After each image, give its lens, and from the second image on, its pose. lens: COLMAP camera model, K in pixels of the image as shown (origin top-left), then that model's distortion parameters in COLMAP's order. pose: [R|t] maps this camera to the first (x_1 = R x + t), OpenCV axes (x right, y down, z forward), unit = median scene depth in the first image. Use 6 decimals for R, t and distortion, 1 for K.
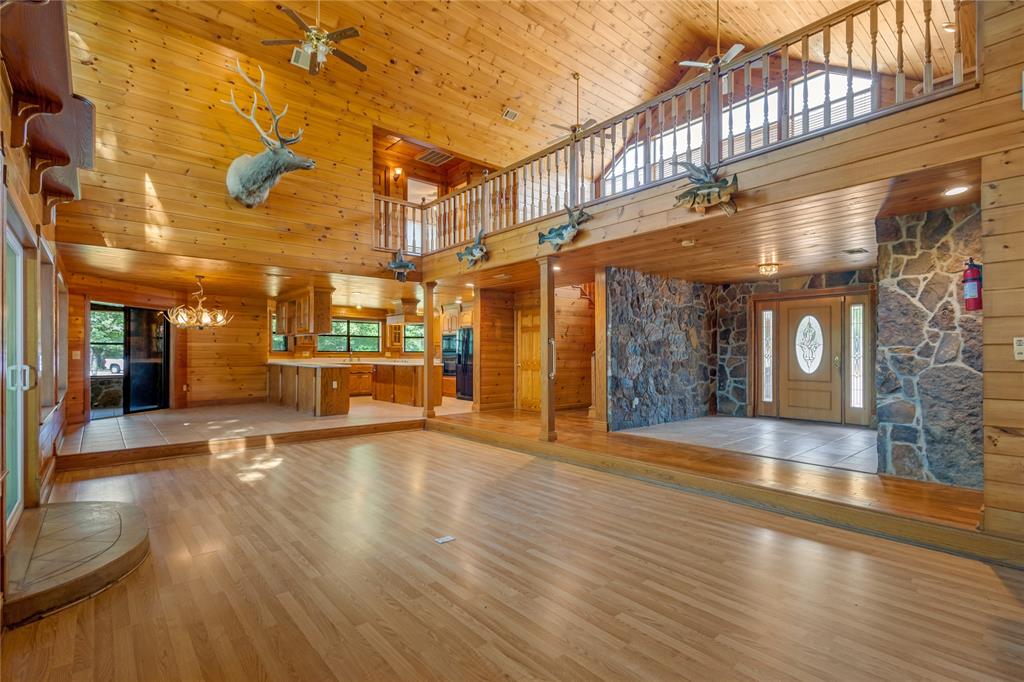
lens RADIAL K [[480.9, 0, 516.6], [0, 480.9, 351.1], [0, 0, 1]] dist [0.015022, -0.002789]
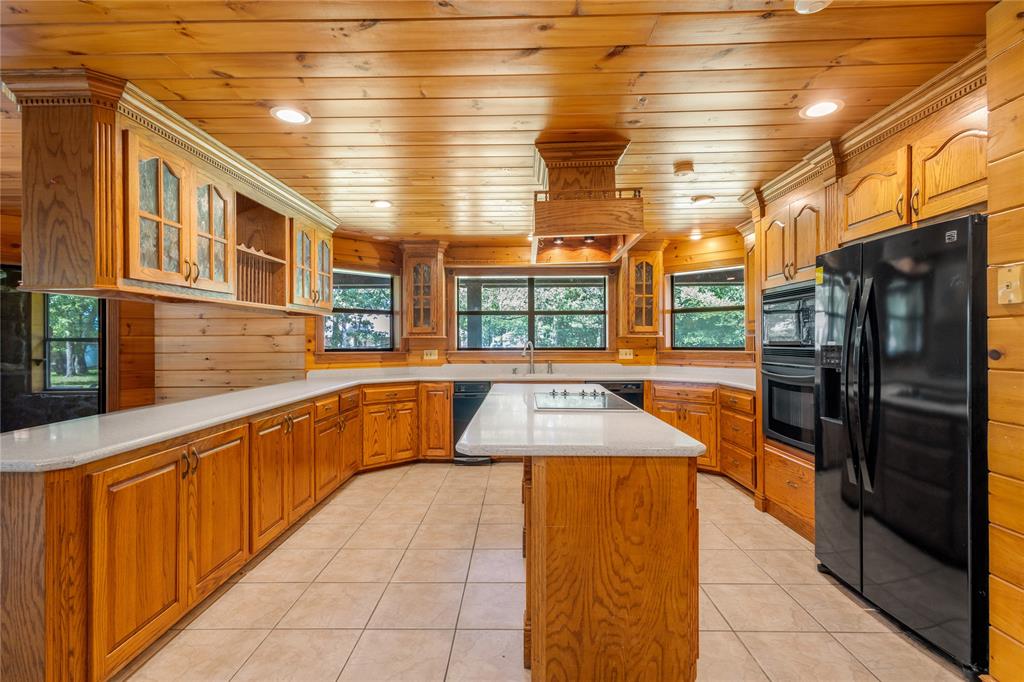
lens RADIAL K [[480.9, 0, 510.3], [0, 480.9, 336.1], [0, 0, 1]] dist [0.015022, -0.002789]
pose [[0.738566, -0.011294, -0.674087, -0.095954], [0.012093, 0.999921, -0.003503, -0.012121], [0.674073, -0.005565, 0.738644, 0.891563]]
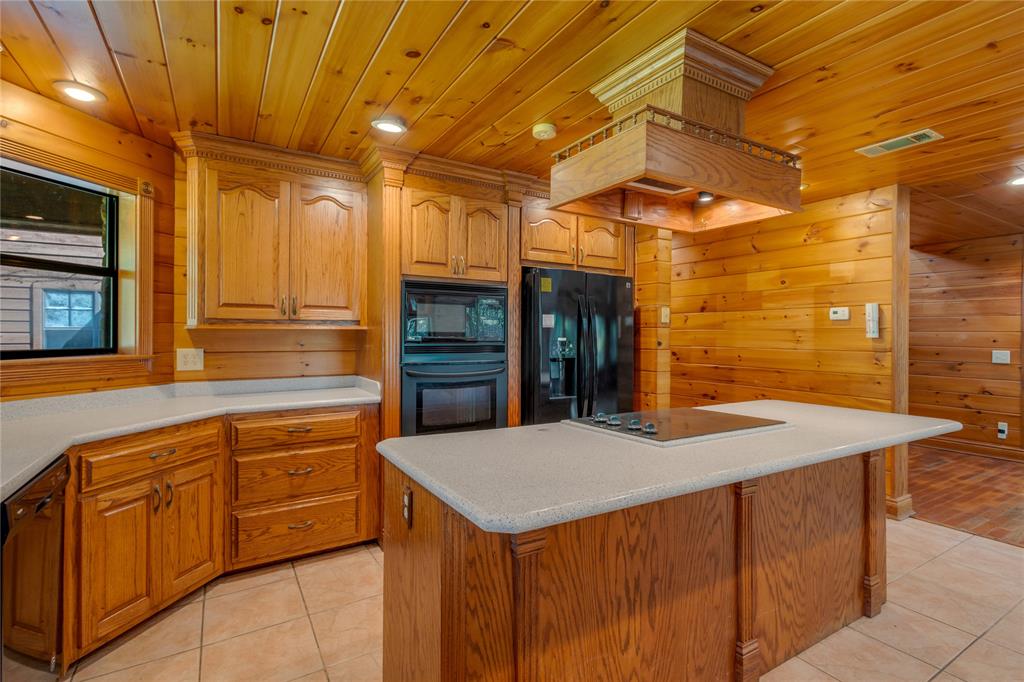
lens RADIAL K [[480.9, 0, 506.0], [0, 480.9, 337.7], [0, 0, 1]] dist [0.015022, -0.002789]
pose [[0.183226, 0.004241, 0.983062, -0.472711], [-0.009728, 0.999950, -0.002501, -0.006701], [-0.983023, -0.009105, 0.183258, 1.161835]]
